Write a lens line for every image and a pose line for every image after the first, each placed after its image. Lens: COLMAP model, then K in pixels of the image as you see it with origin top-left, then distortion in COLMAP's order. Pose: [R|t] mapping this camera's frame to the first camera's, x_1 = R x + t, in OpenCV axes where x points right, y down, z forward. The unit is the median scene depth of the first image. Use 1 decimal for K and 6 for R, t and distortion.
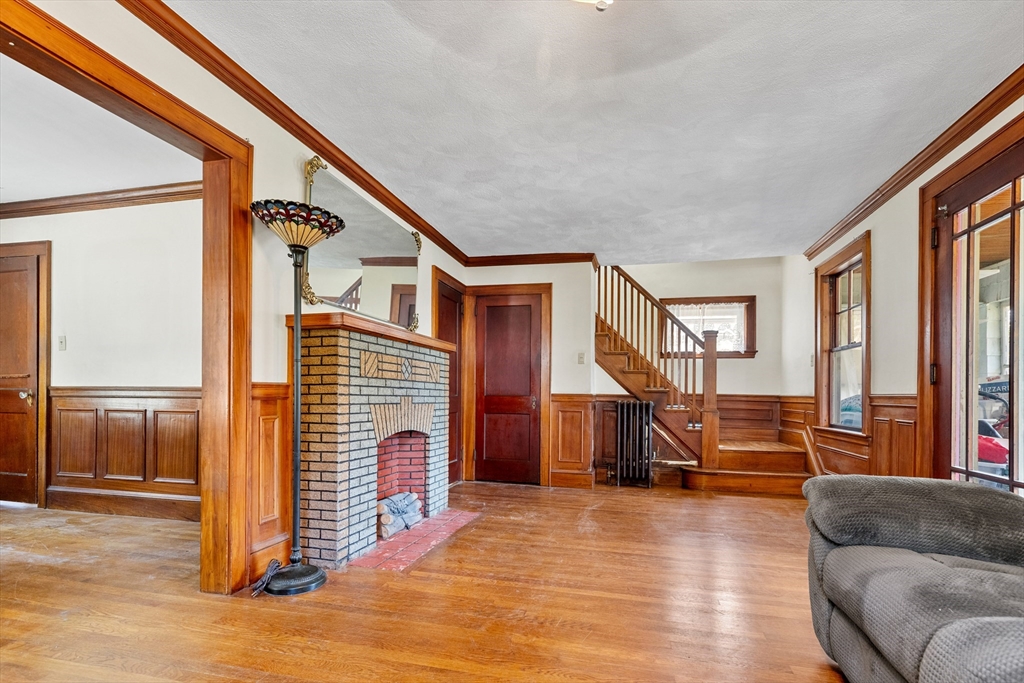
lens RADIAL K [[483.0, 0, 508.2], [0, 483.0, 394.9], [0, 0, 1]] dist [0.003648, 0.000531]
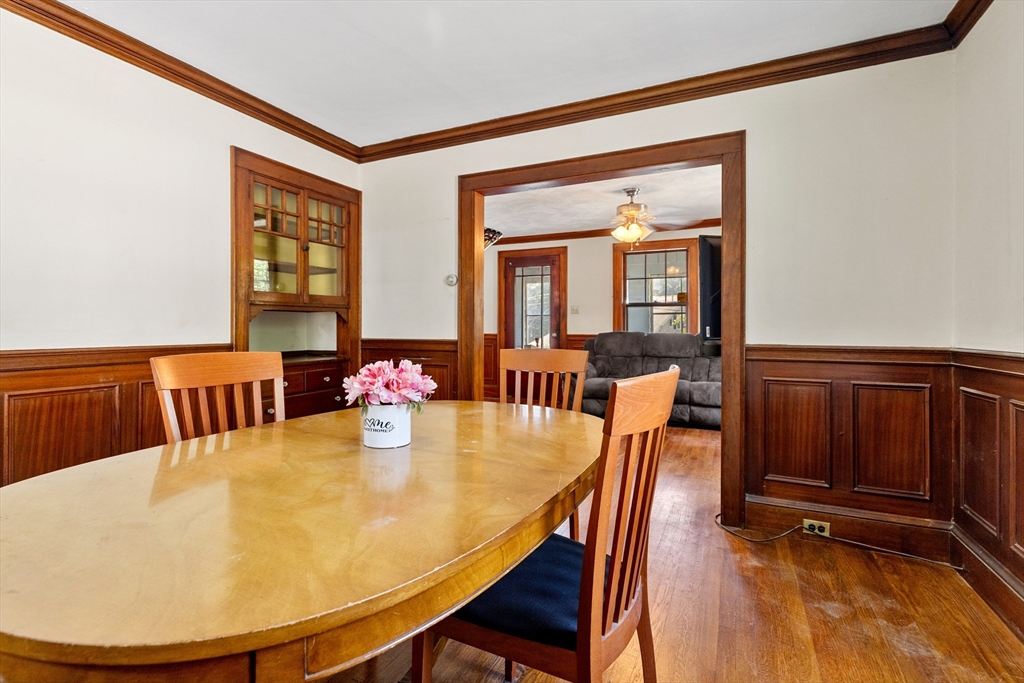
lens RADIAL K [[477.9, 0, 512.2], [0, 477.9, 319.9], [0, 0, 1]] dist [0.002513, 0.000120]
pose [[0.191487, 0.005893, 0.981477, -1.593145], [-0.002747, 0.999981, -0.005468, -0.063873], [-0.981491, -0.001649, 0.191500, 0.474342]]
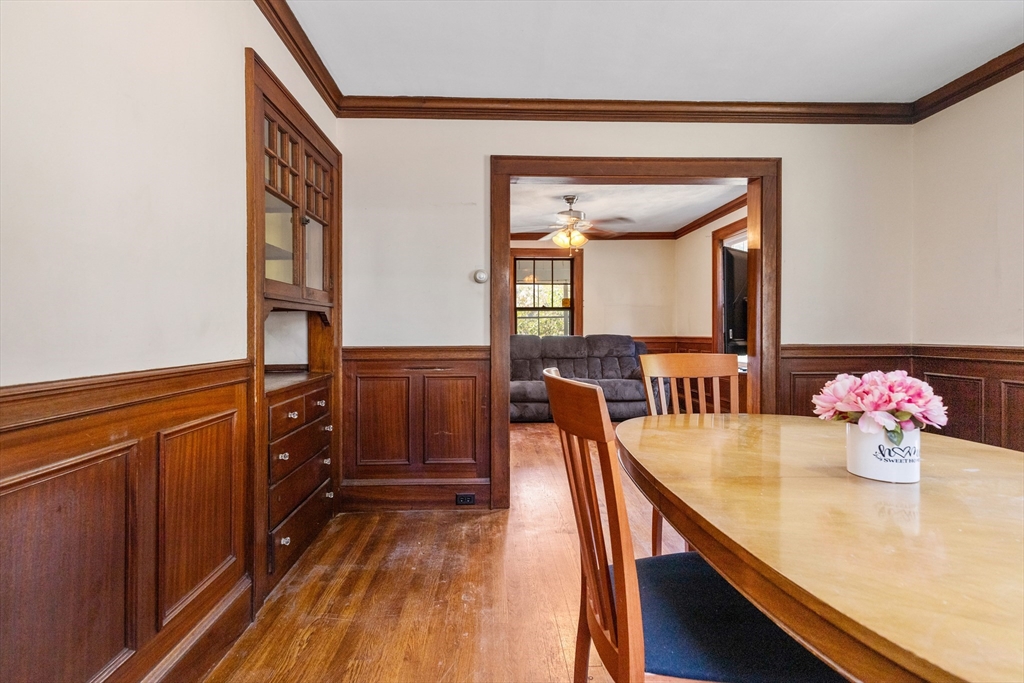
lens RADIAL K [[464.9, 0, 510.8], [0, 464.9, 330.2], [0, 0, 1]] dist [-0.000559, -0.000138]
pose [[-0.284284, -0.008077, 0.958706, -1.430620], [-0.001695, 0.999967, 0.007921, -0.062512], [-0.958739, 0.000627, -0.284289, 1.049962]]
